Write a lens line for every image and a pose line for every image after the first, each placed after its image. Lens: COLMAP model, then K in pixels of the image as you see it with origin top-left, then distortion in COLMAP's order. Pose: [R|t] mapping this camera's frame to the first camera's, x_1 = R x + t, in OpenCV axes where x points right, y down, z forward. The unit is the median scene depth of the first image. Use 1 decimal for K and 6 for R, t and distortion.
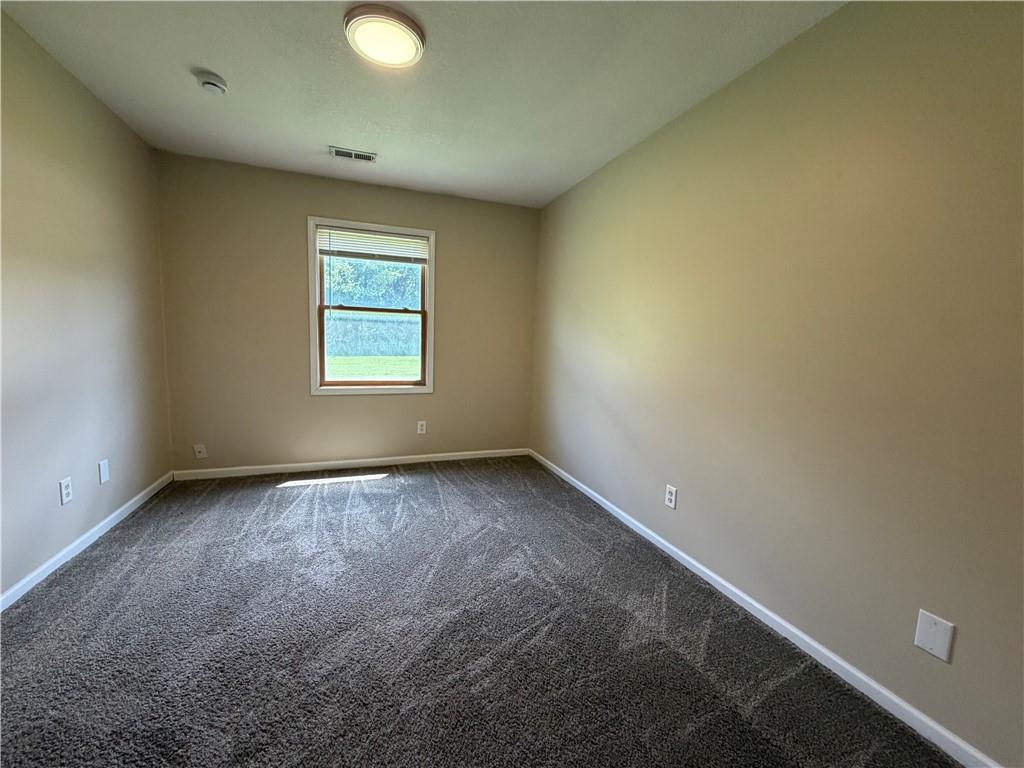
lens RADIAL K [[408.8, 0, 507.5], [0, 408.8, 383.0], [0, 0, 1]] dist [-0.001610, 0.000362]
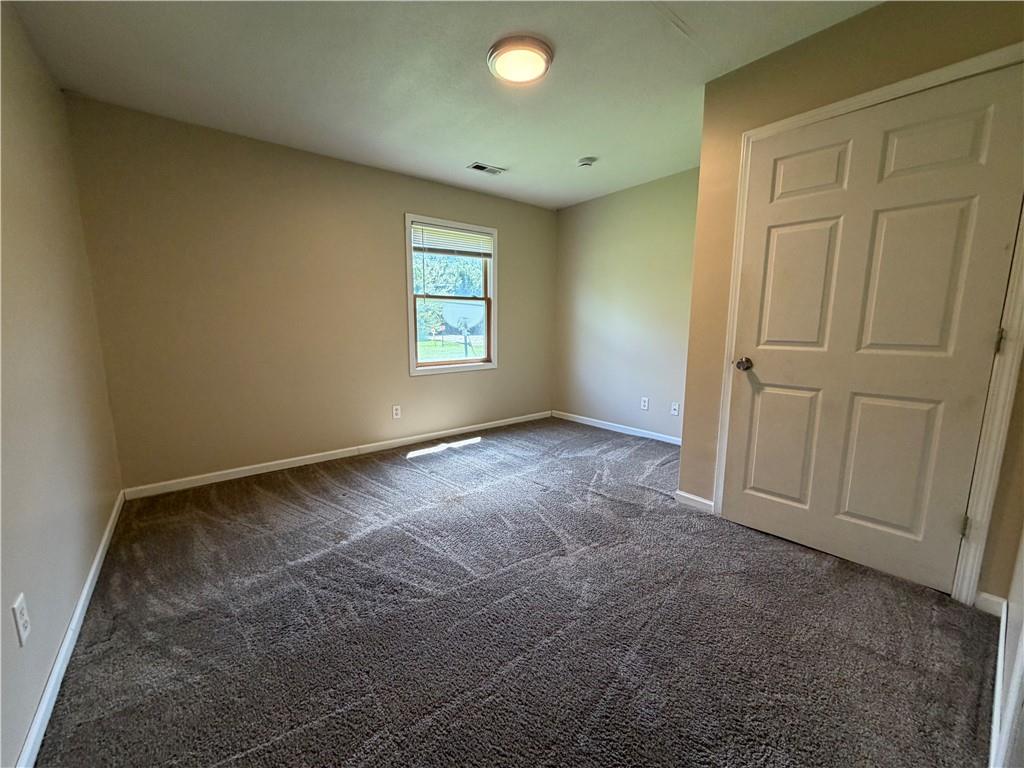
lens RADIAL K [[408.8, 0, 507.5], [0, 408.8, 383.0], [0, 0, 1]] dist [-0.001610, 0.000362]
pose [[0.948075, -0.084200, 0.306698, -0.530204], [0.072527, 0.996148, 0.049283, 0.012140], [-0.309666, -0.024480, 0.950530, -0.130276]]
